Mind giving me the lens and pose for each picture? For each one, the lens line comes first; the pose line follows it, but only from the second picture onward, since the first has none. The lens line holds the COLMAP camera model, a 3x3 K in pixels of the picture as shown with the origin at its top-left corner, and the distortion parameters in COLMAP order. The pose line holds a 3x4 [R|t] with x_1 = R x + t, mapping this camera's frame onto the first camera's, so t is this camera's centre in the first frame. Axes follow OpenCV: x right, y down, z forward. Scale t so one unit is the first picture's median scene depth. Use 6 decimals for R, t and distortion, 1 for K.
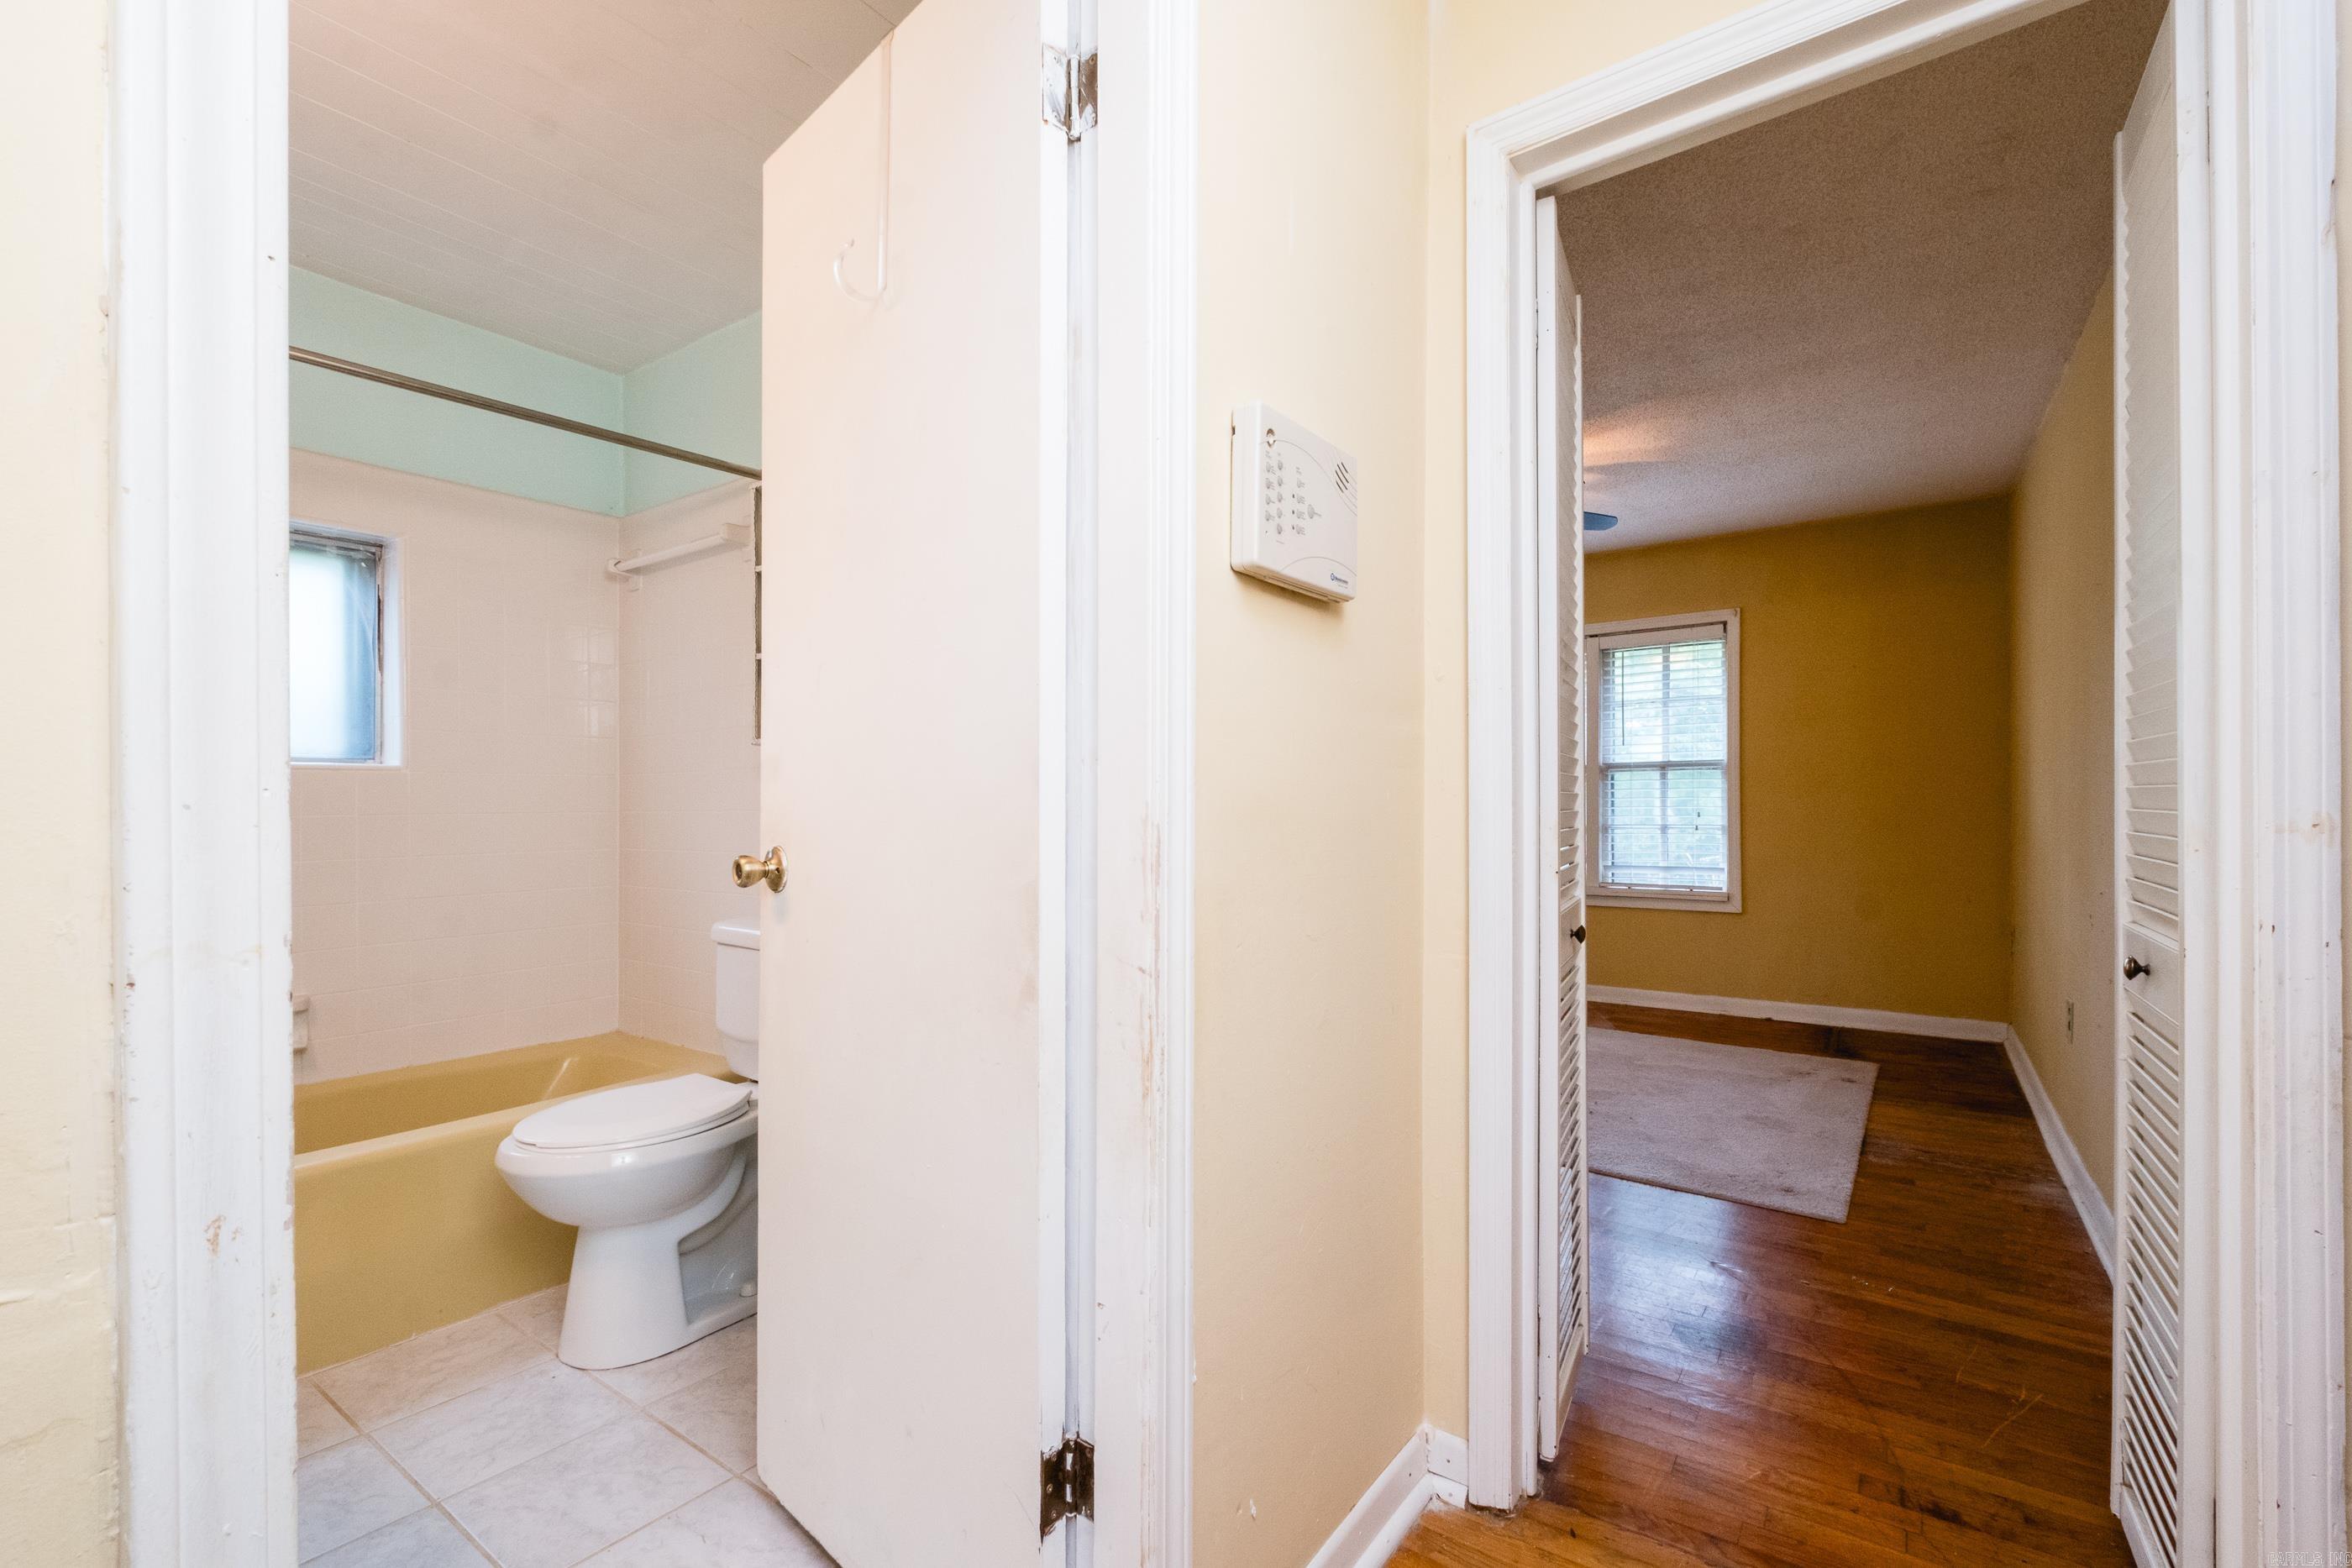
lens RADIAL K [[1003.5, 0, 1176.0], [0, 1003.5, 784.0], [0, 0, 1]] dist [0.002080, -0.004677]
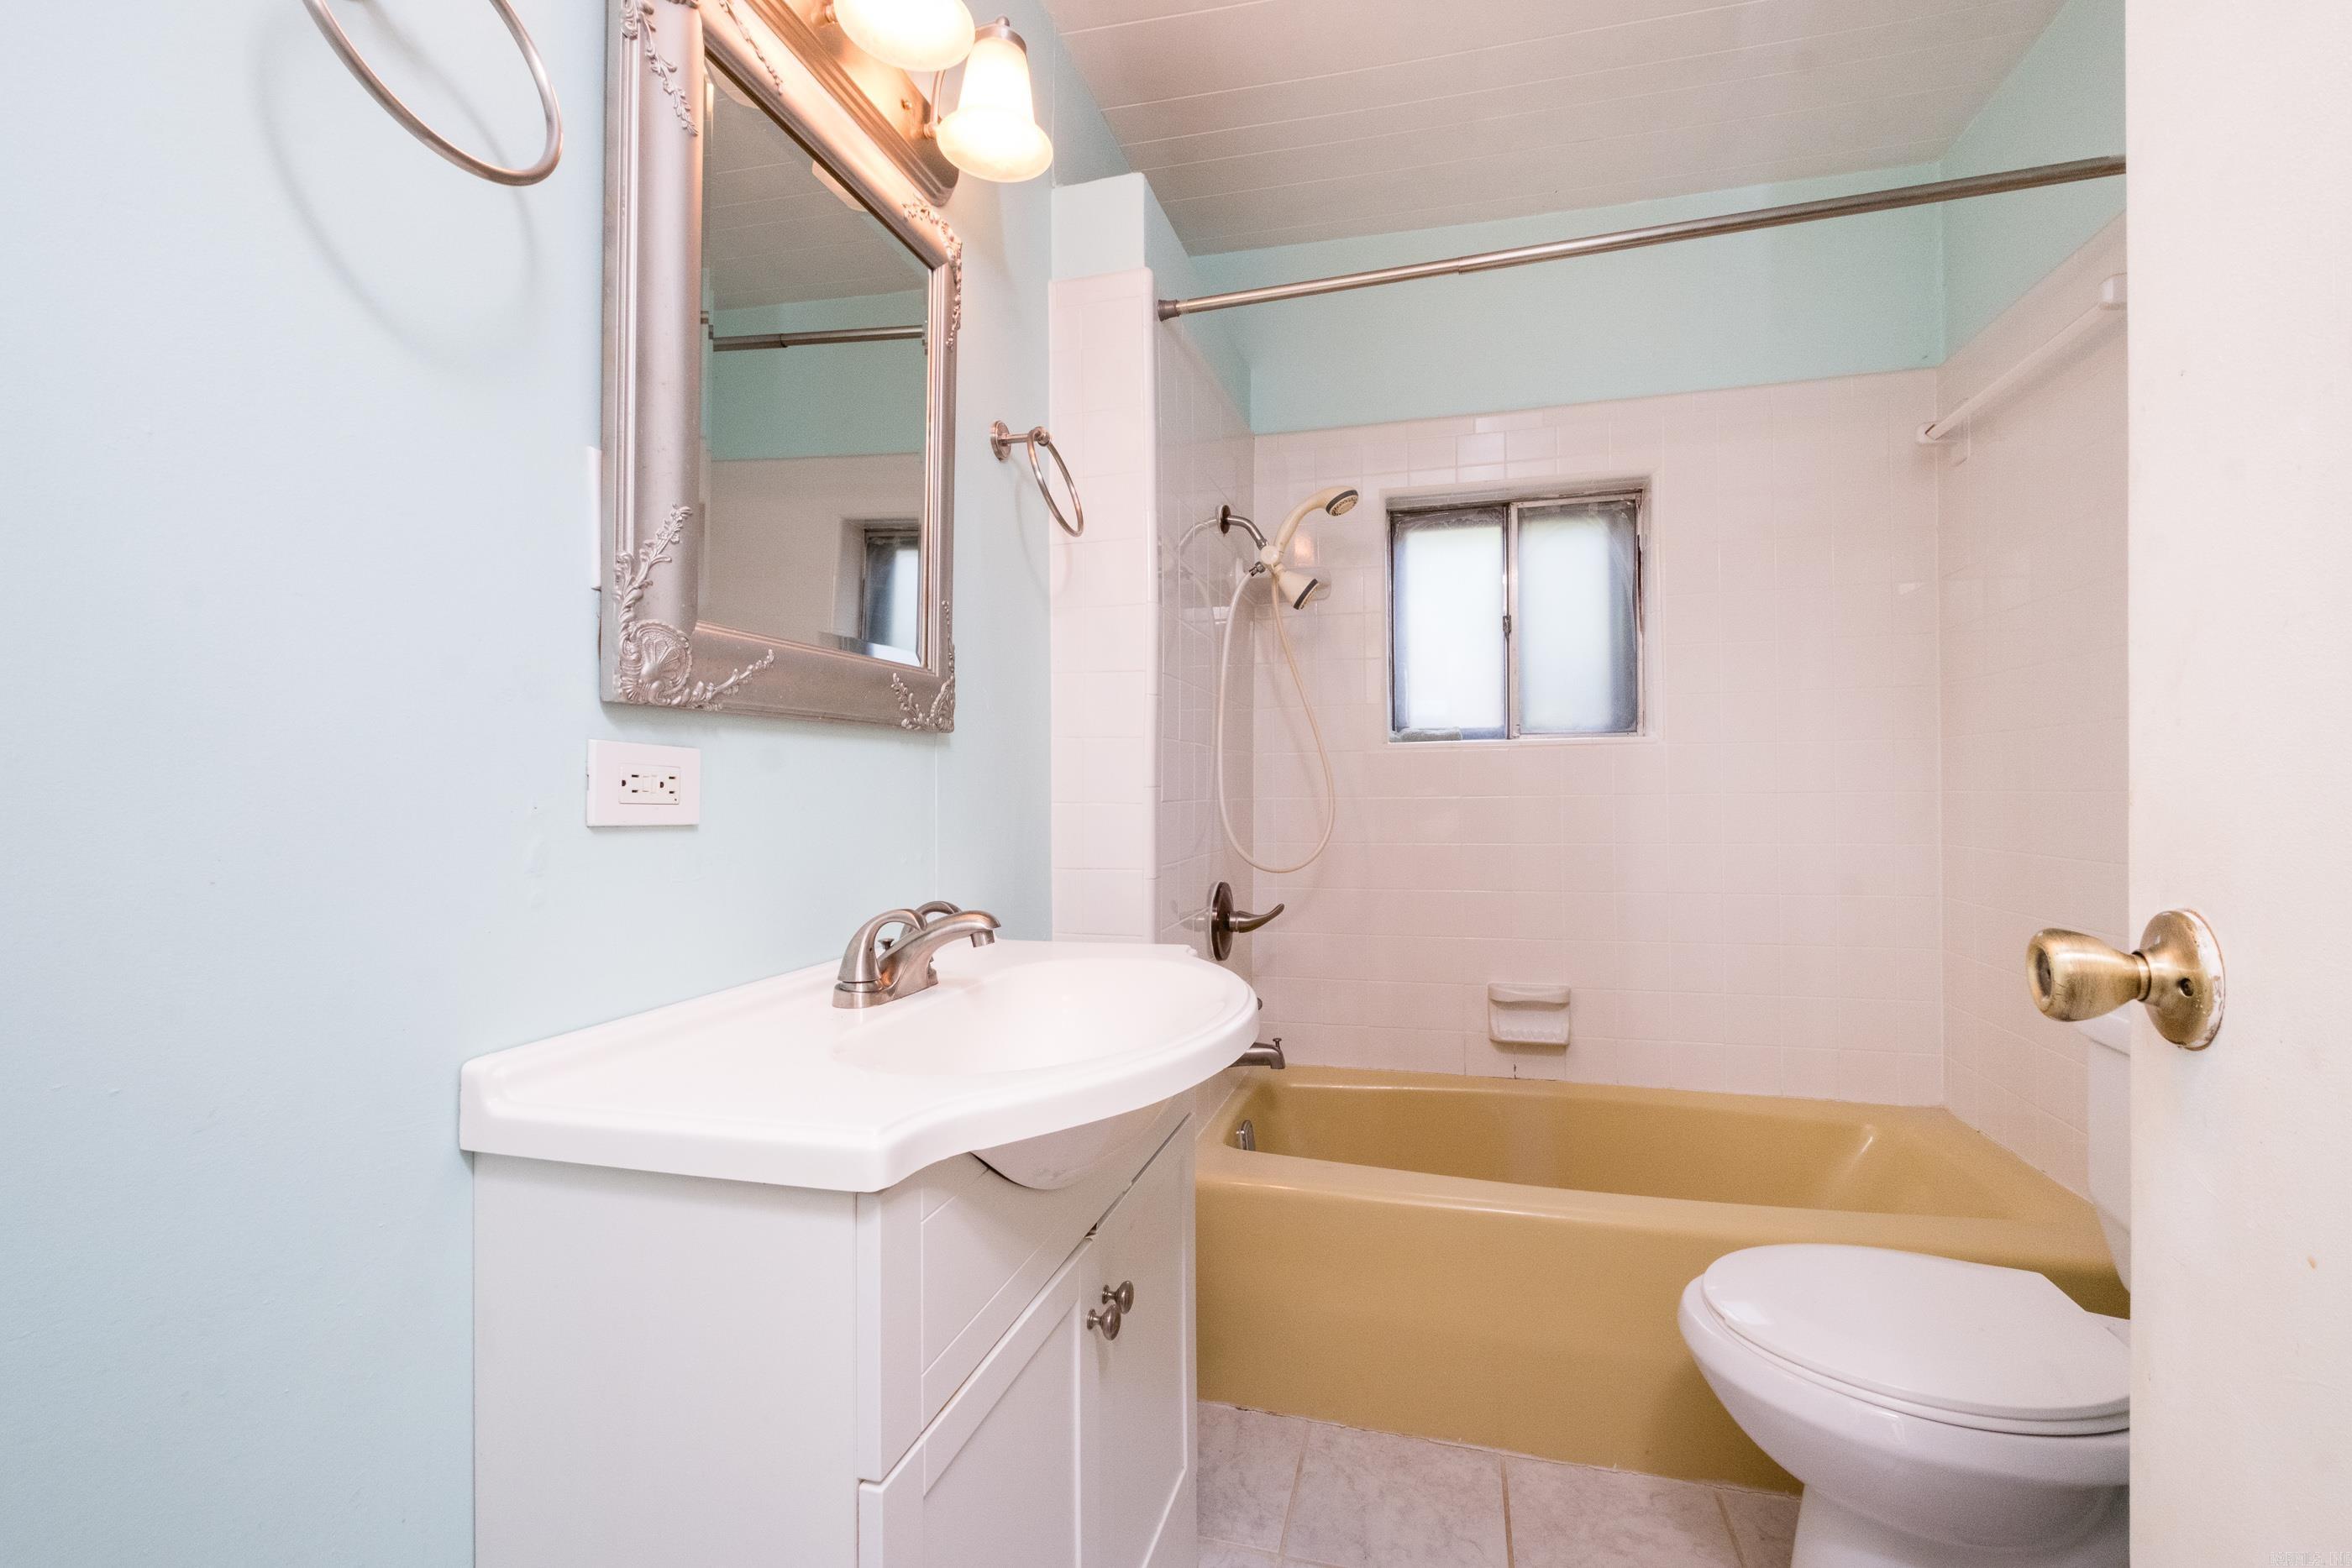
lens RADIAL K [[967.7, 0, 1176.0], [0, 967.7, 784.0], [0, 0, 1]] dist [0.000361, -0.023483]
pose [[0.326792, -0.012738, -0.945010, -0.176366], [0.038148, 0.999272, -0.000277, 0.012145], [0.944326, -0.035959, 0.327040, 0.477105]]
